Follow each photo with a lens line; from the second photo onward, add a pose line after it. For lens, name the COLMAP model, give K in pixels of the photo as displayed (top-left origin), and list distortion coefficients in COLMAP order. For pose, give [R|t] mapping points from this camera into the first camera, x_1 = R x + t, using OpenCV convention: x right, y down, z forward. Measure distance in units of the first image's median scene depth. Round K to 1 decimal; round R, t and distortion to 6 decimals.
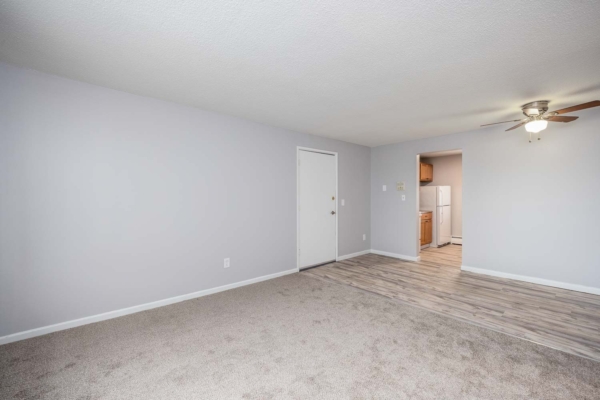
lens RADIAL K [[255.4, 0, 290.2], [0, 255.4, 199.8], [0, 0, 1]] dist [-0.001297, -0.000291]
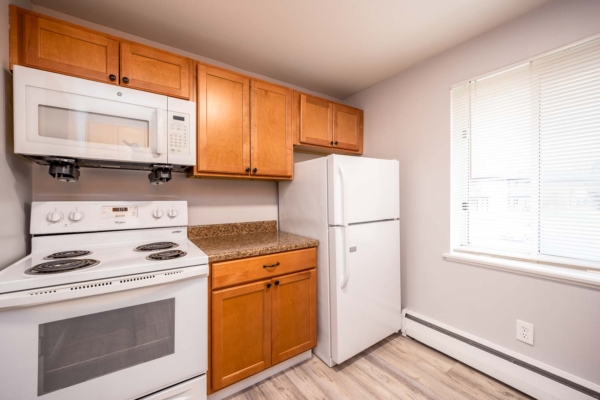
lens RADIAL K [[239.7, 0, 299.0], [0, 239.7, 197.8], [0, 0, 1]] dist [0.000050, -0.000190]
pose [[0.993782, -0.000456, -0.111345, 1.075856], [0.000394, 1.000000, -0.000576, -0.011261], [0.111346, 0.000529, 0.993782, 1.371196]]
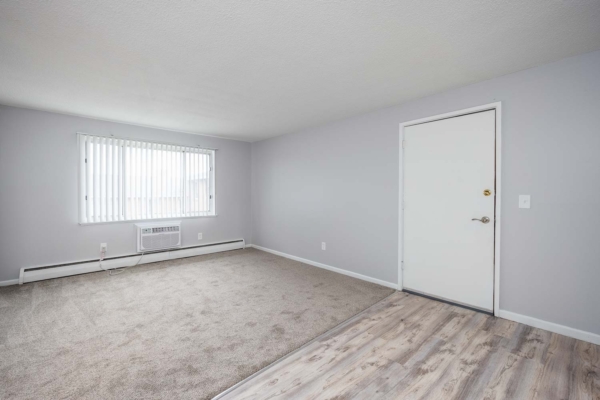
lens RADIAL K [[265.2, 0, 297.1], [0, 265.2, 193.5], [0, 0, 1]] dist [-0.000015, -0.000098]
pose [[0.031192, 0.008231, -0.999480, 1.005022], [0.000133, 0.999966, 0.008239, -0.012376], [0.999513, -0.000390, 0.031190, 0.842469]]
